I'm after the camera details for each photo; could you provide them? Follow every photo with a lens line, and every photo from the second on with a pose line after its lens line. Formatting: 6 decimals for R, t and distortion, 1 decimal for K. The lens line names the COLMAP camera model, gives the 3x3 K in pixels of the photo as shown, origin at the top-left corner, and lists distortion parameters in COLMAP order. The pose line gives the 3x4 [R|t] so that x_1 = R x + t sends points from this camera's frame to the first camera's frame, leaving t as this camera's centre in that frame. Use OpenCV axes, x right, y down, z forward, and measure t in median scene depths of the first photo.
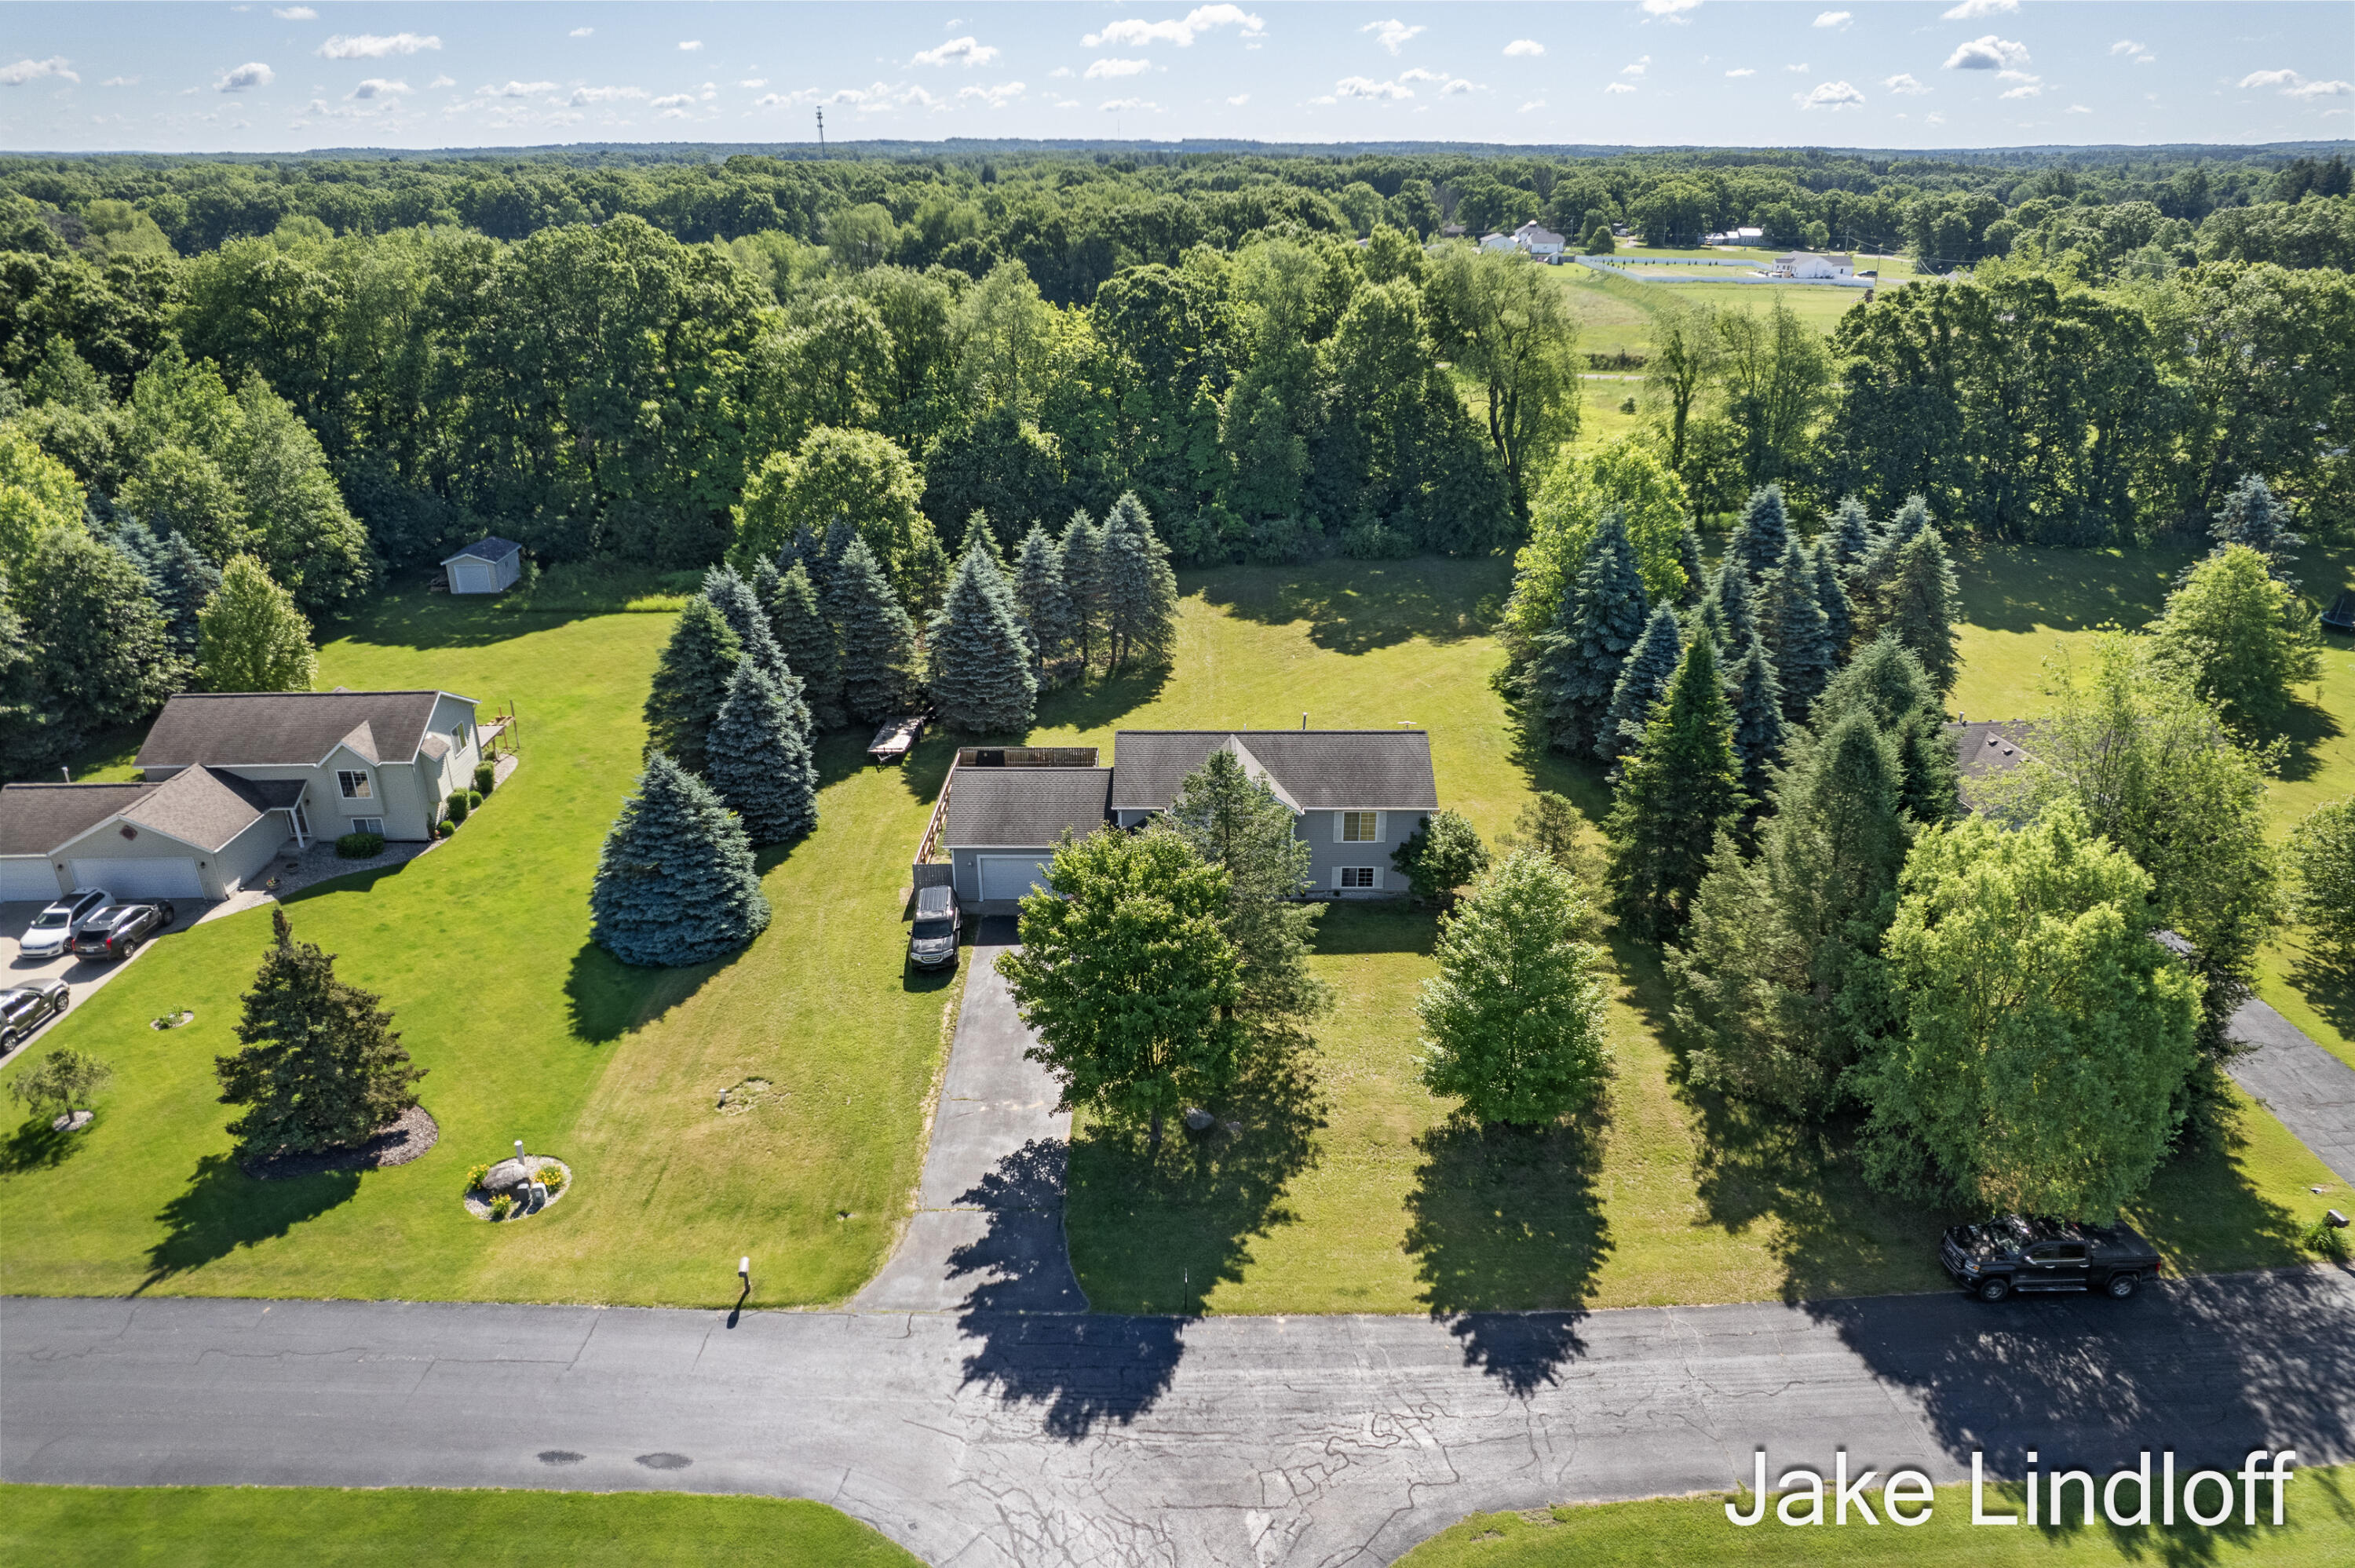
lens RADIAL K [[1498.7, 0, 1175.2], [0, 1498.7, 789.6], [0, 0, 1]] dist [-0.046999, 0.028779]
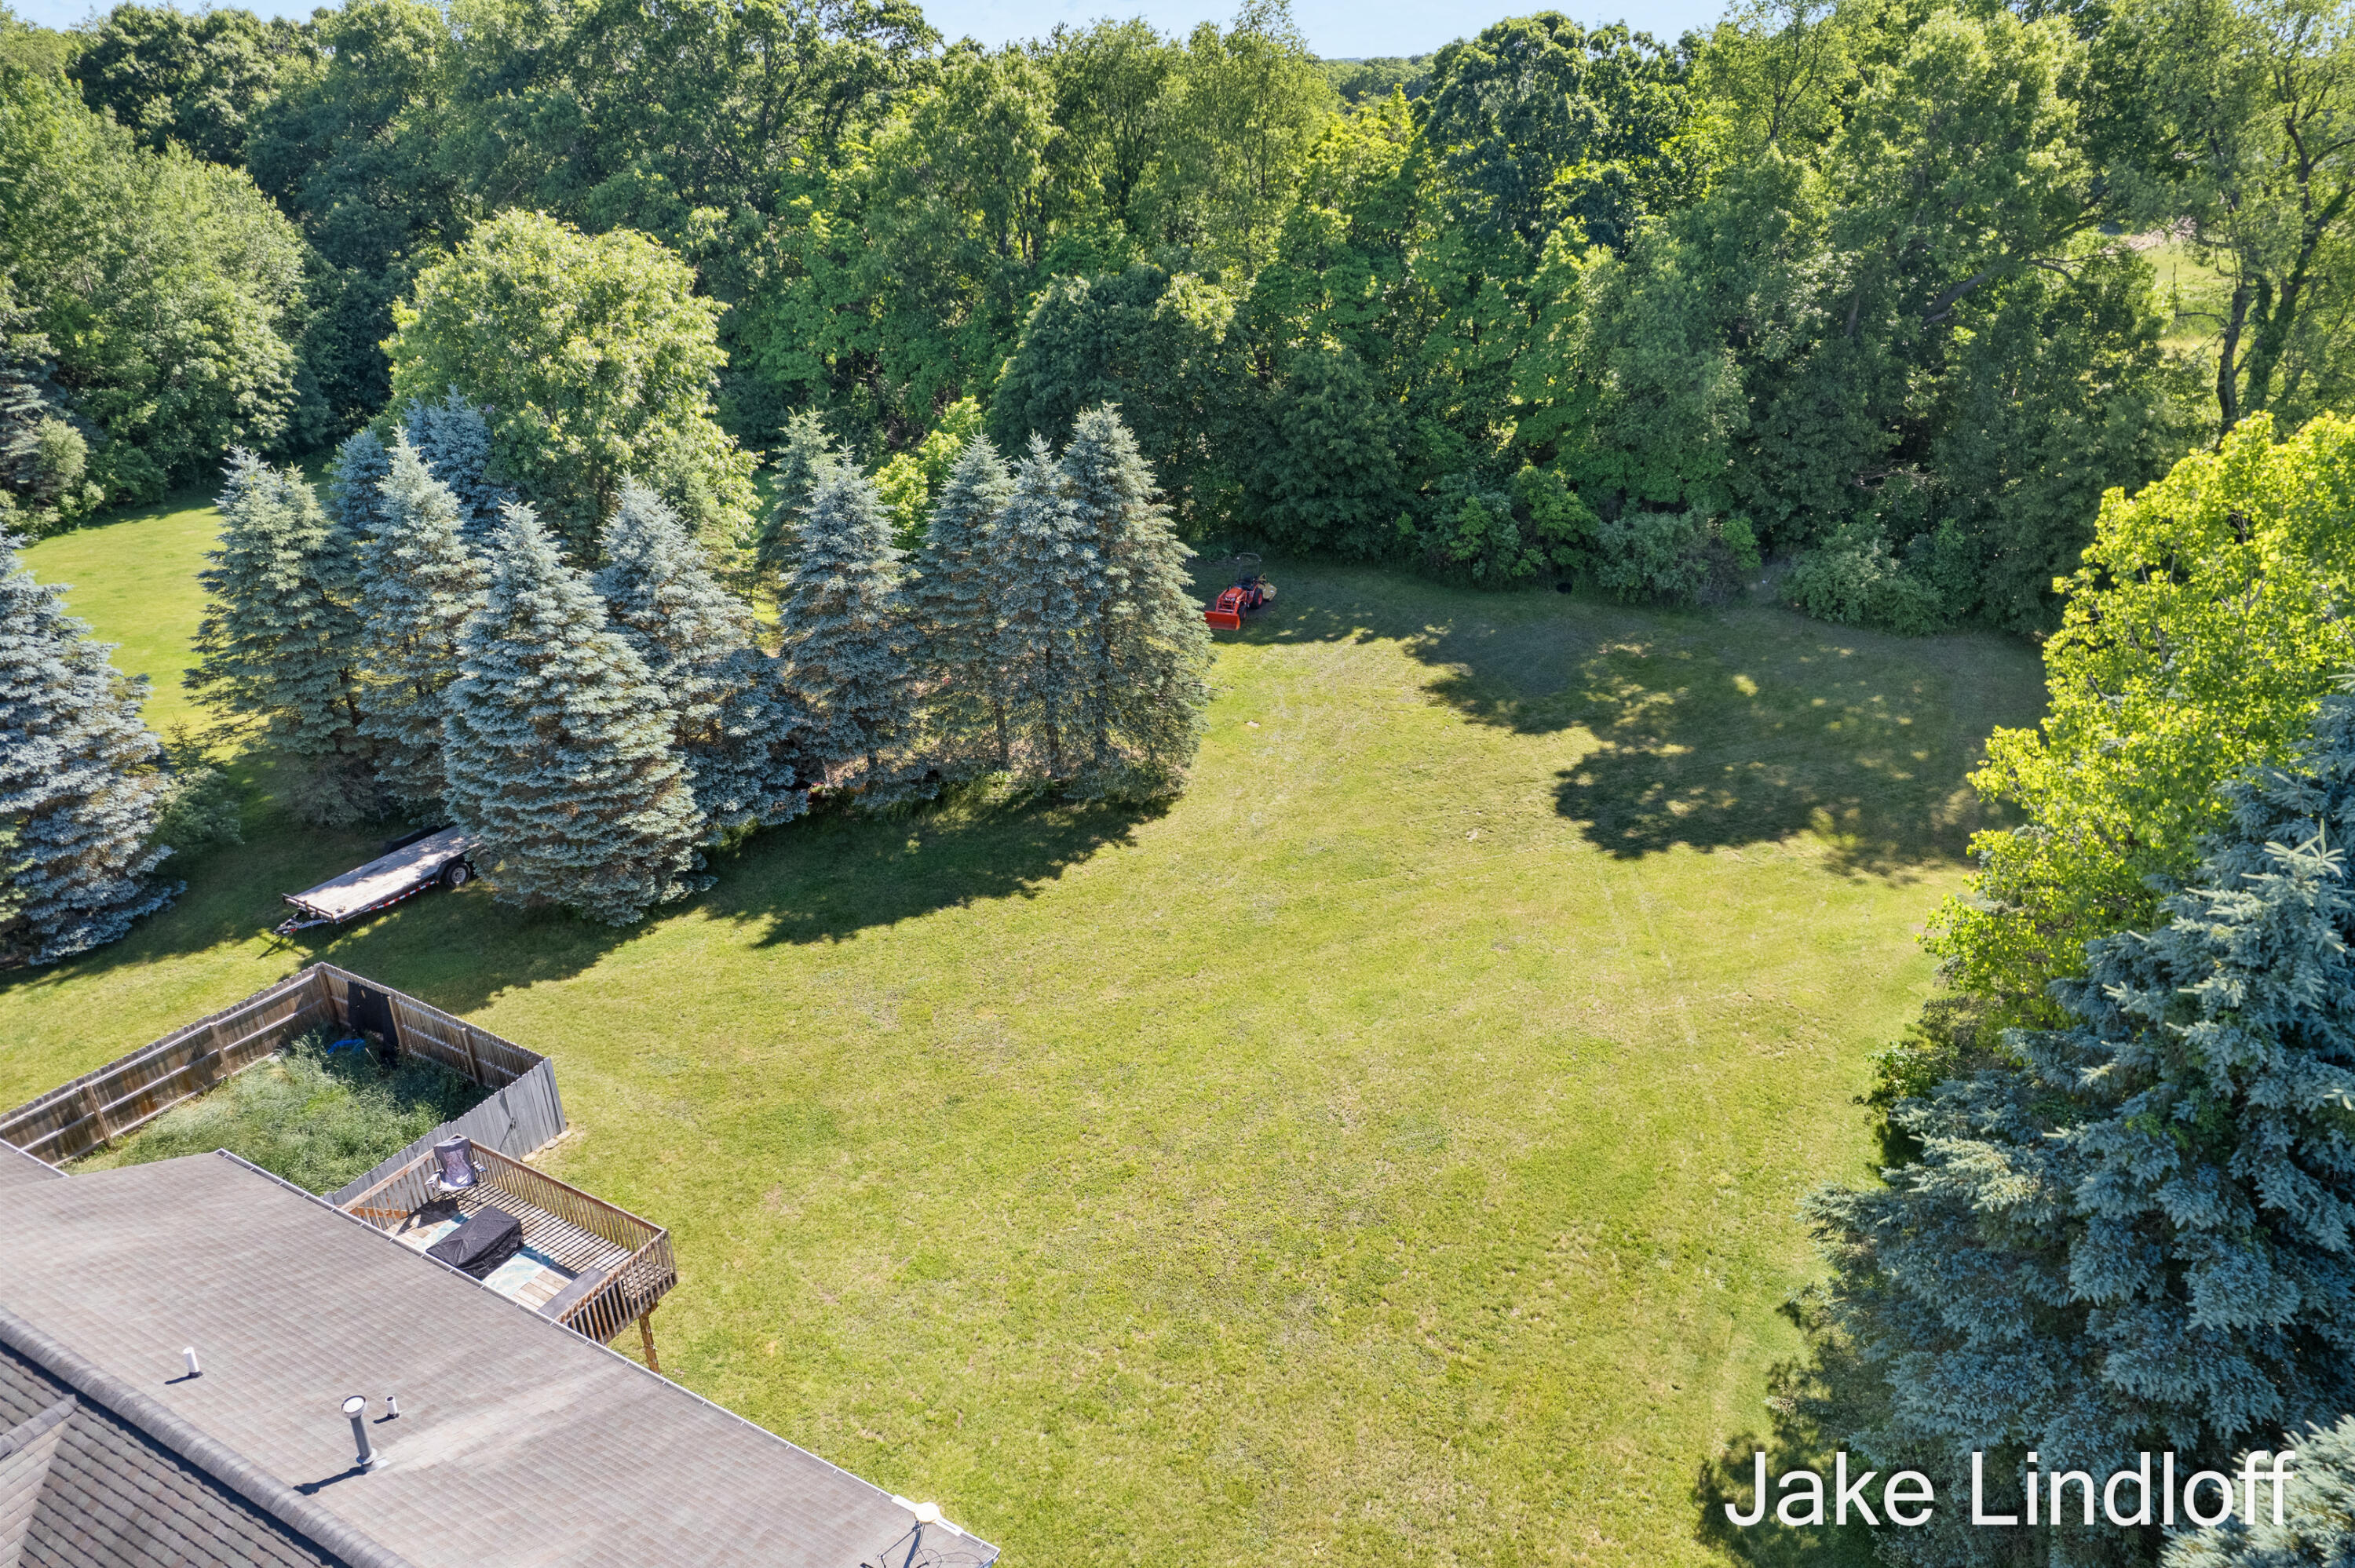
lens RADIAL K [[1498.7, 0, 1172.1], [0, 1498.7, 800.3], [0, 0, 1]] dist [-0.046999, 0.028779]
pose [[0.886535, 0.210284, -0.412112, 0.226665], [-0.189579, 0.977637, 0.091027, -0.154420], [0.422037, -0.002571, 0.906575, 0.728107]]
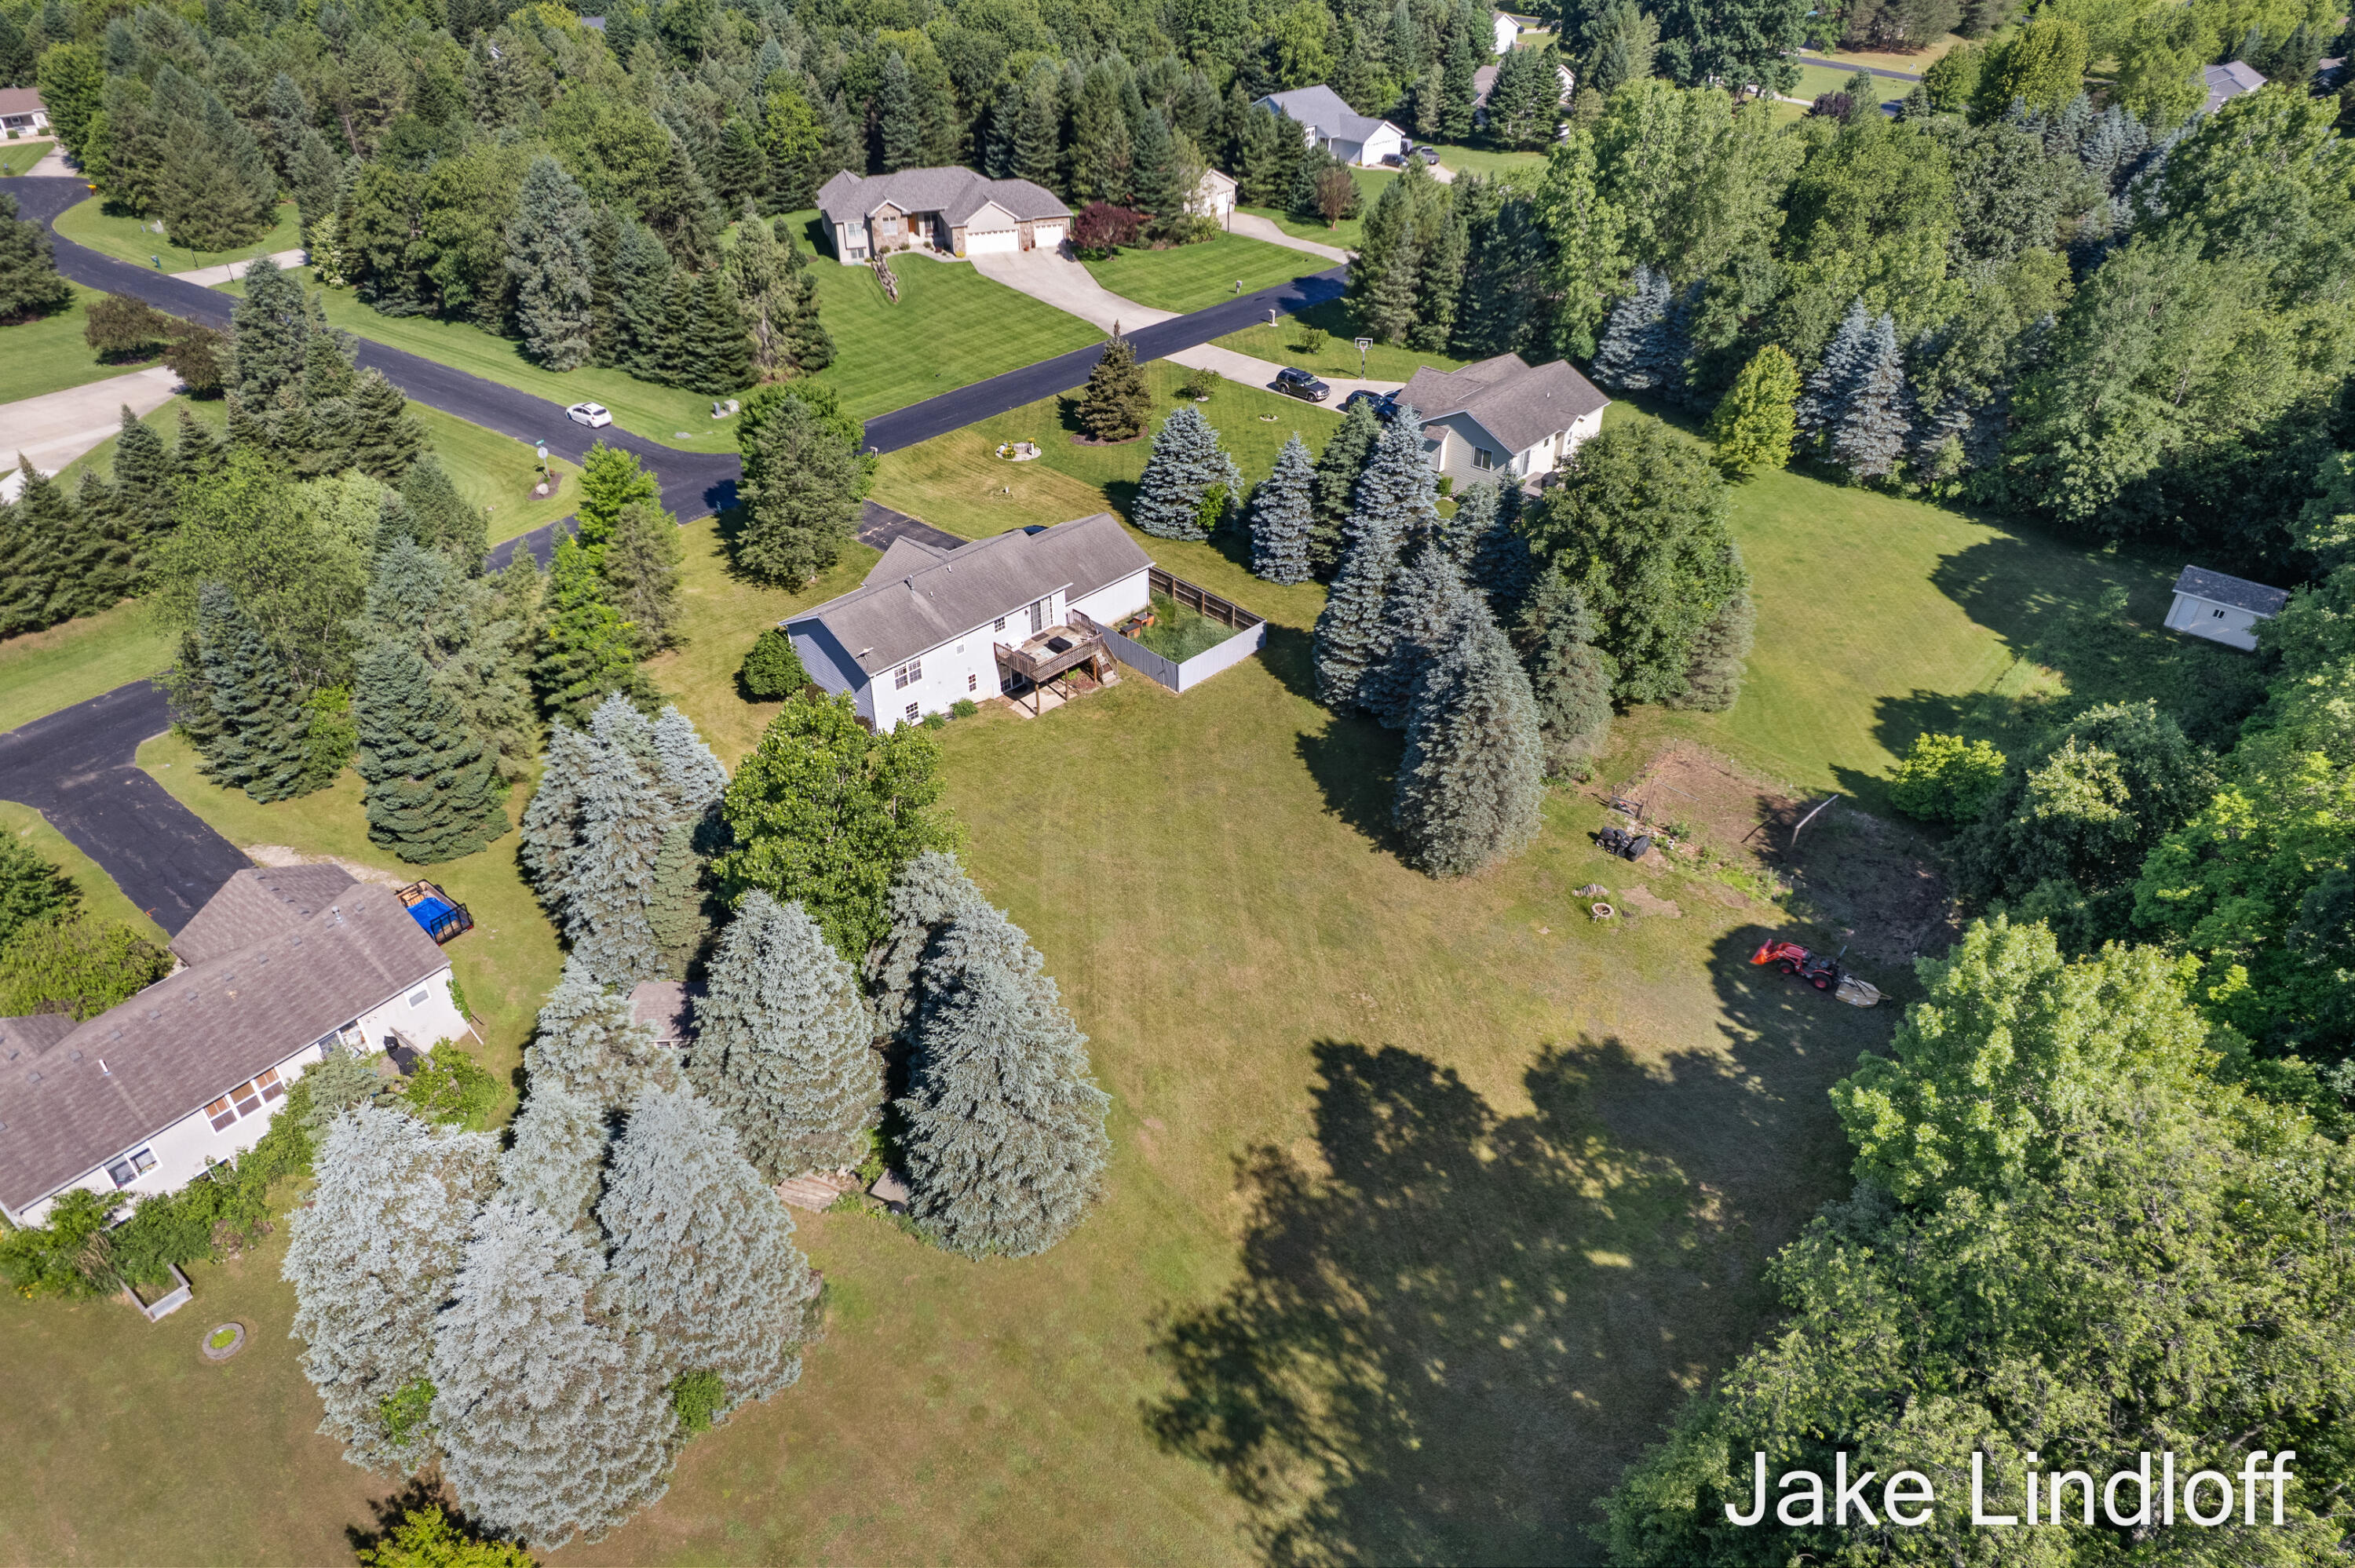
lens RADIAL K [[1498.7, 0, 1193.2], [0, 1498.7, 777.9], [0, 0, 1]] dist [-0.046999, 0.028779]
pose [[-0.676713, 0.420809, -0.604136, 0.605493], [-0.293878, 0.597972, 0.745698, -0.761929], [0.675053, 0.682165, -0.280989, 1.349918]]
